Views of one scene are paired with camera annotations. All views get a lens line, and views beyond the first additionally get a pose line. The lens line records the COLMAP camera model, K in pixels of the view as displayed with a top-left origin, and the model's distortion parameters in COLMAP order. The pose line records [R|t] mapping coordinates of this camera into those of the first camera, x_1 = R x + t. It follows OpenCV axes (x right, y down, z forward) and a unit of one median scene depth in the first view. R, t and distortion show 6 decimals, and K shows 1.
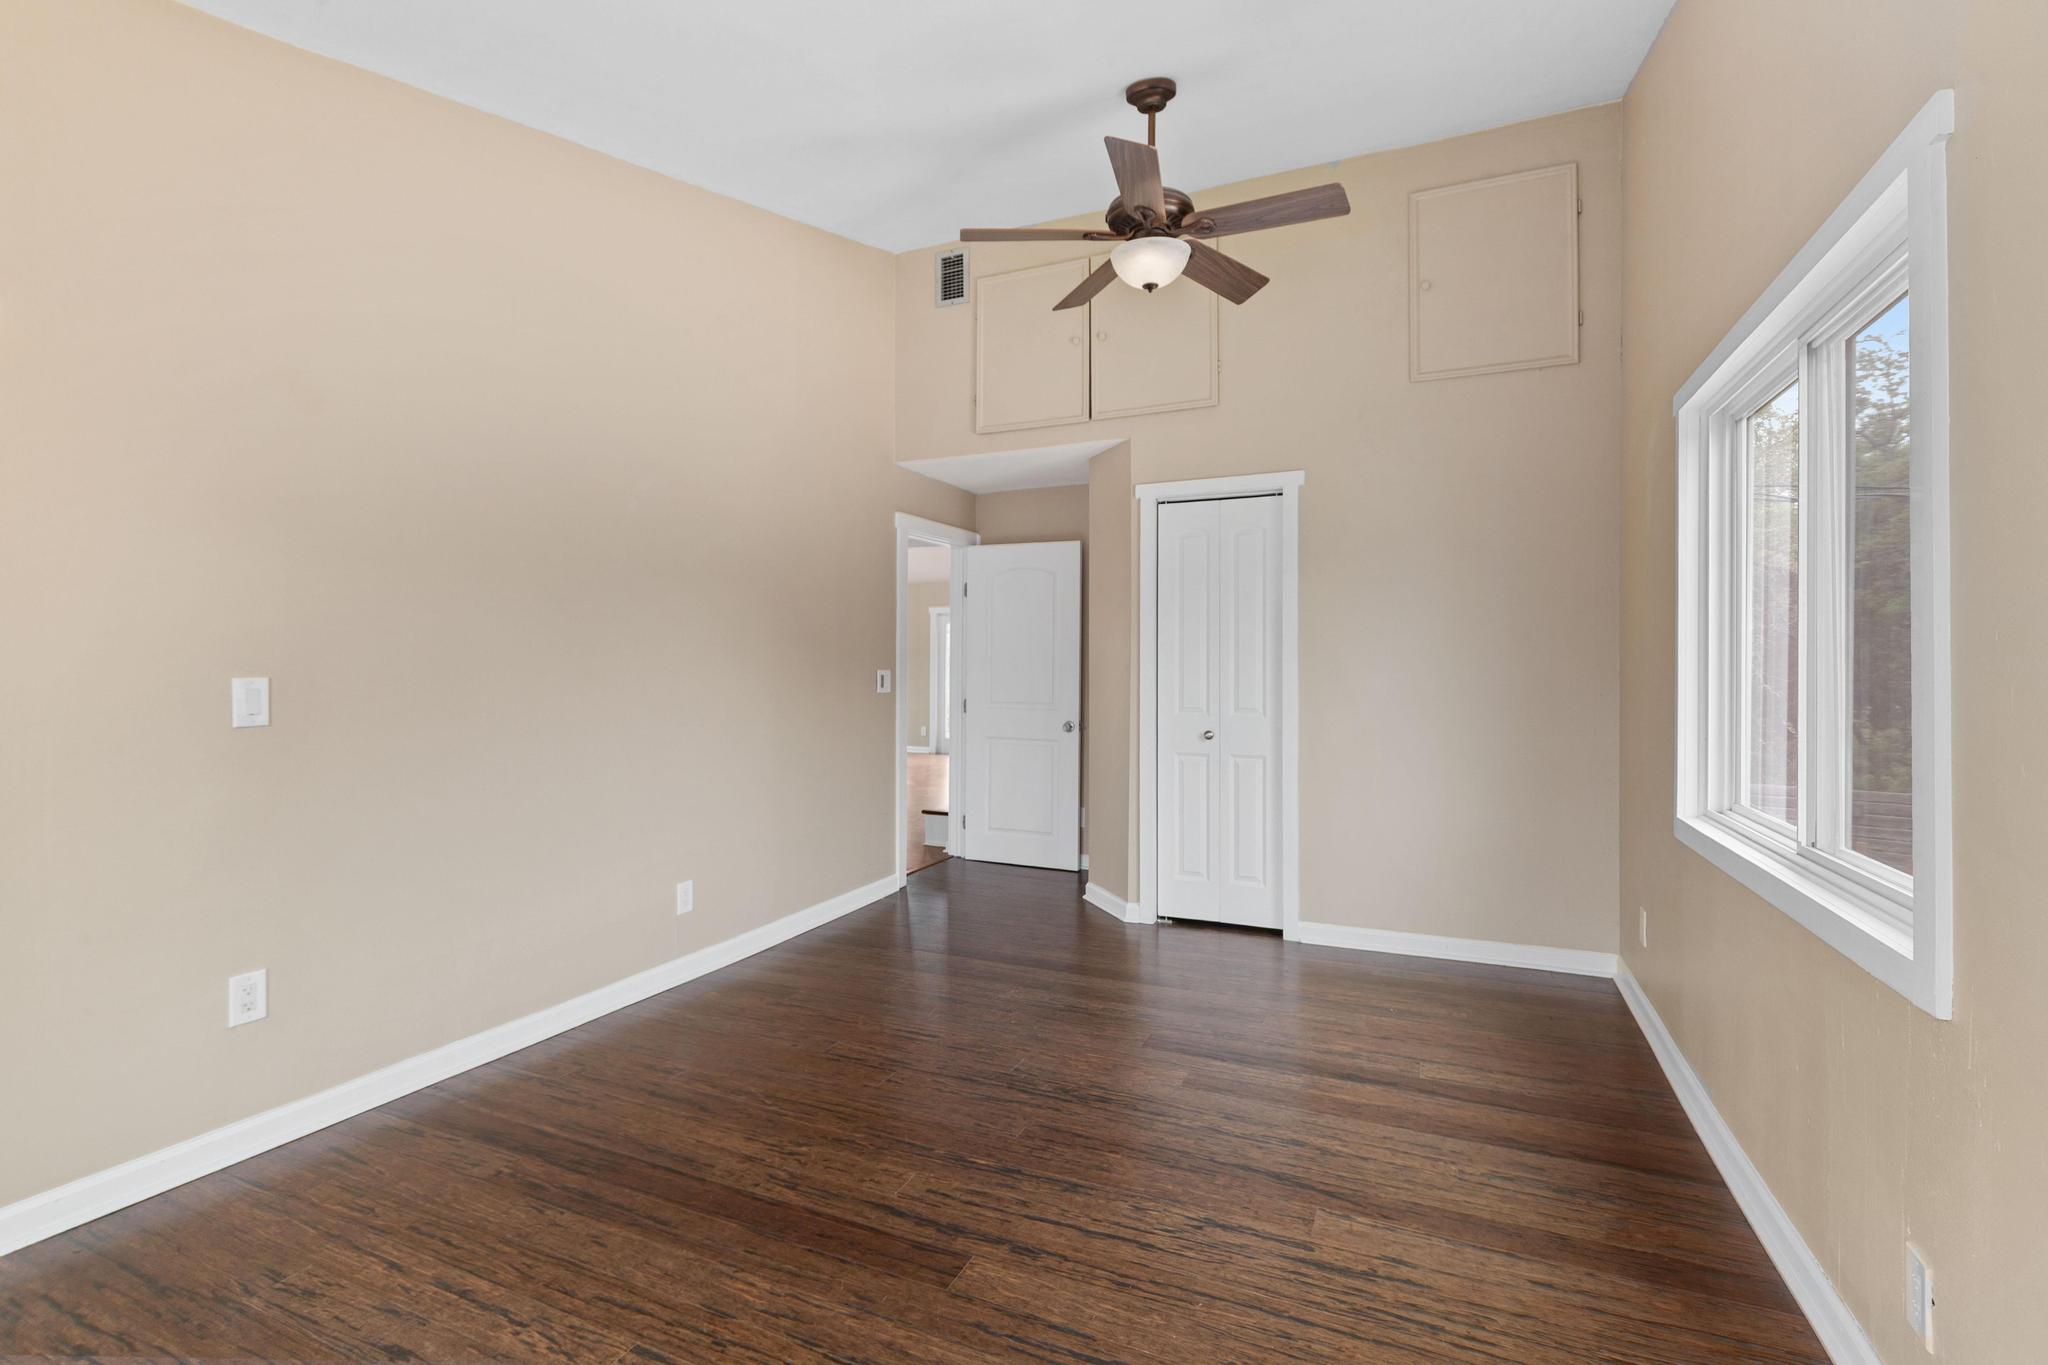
lens RADIAL K [[925.7, 0, 1018.0], [0, 925.7, 678.5], [0, 0, 1]] dist [0.006450, -0.000119]
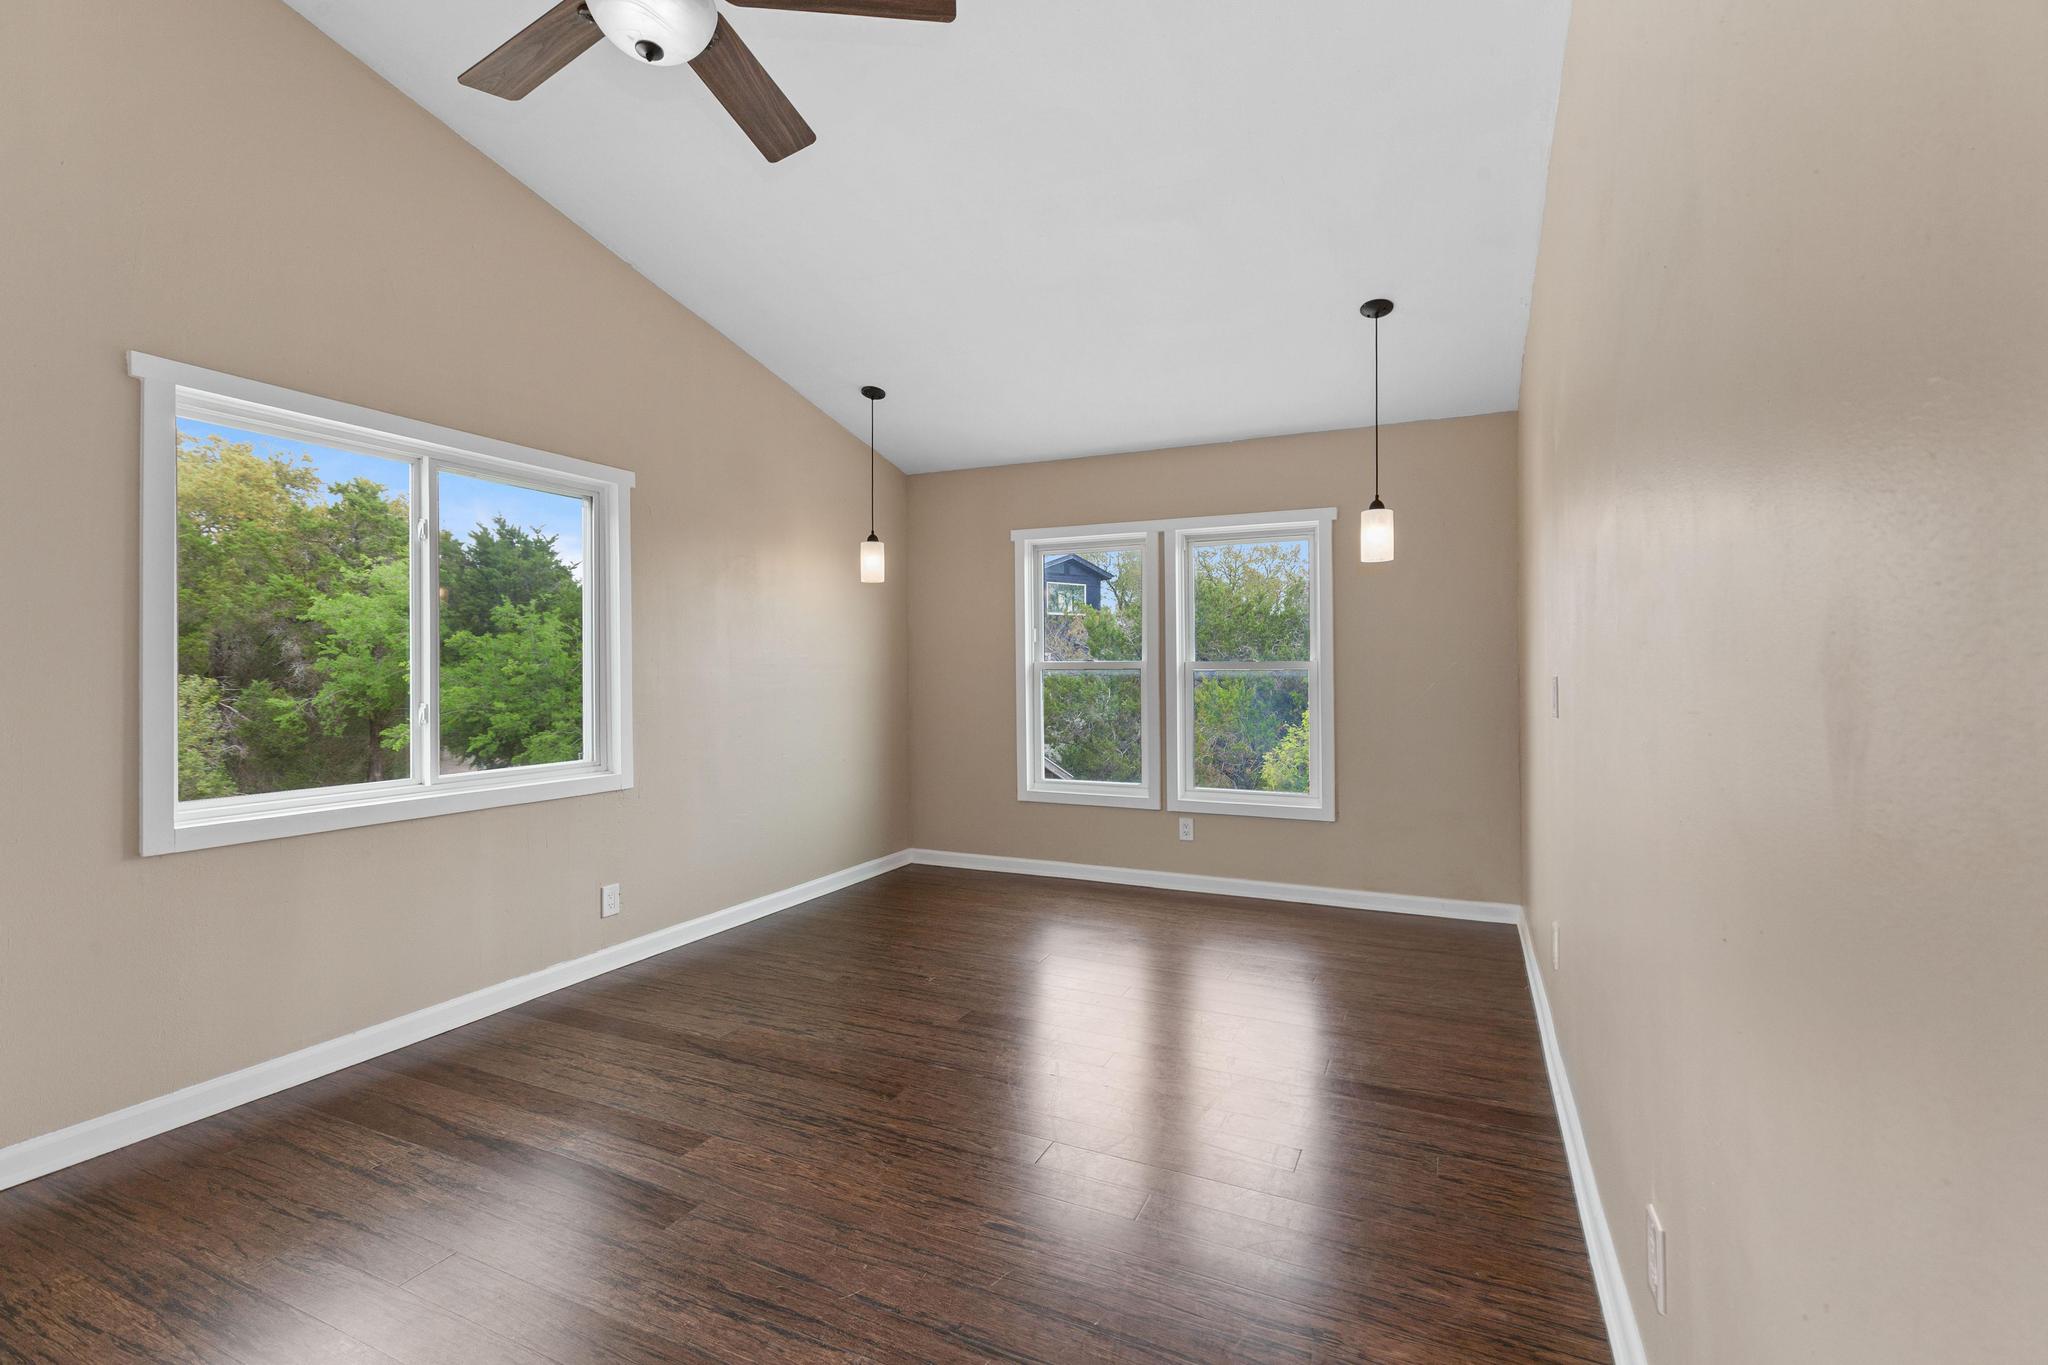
lens RADIAL K [[925.7, 0, 1018.0], [0, 925.7, 678.5], [0, 0, 1]] dist [0.006450, -0.000119]
pose [[-0.999864, -0.000981, 0.016439, -0.157019], [-0.000755, 0.999905, 0.013773, -0.013555], [-0.016451, 0.013759, -0.999770, 2.225993]]
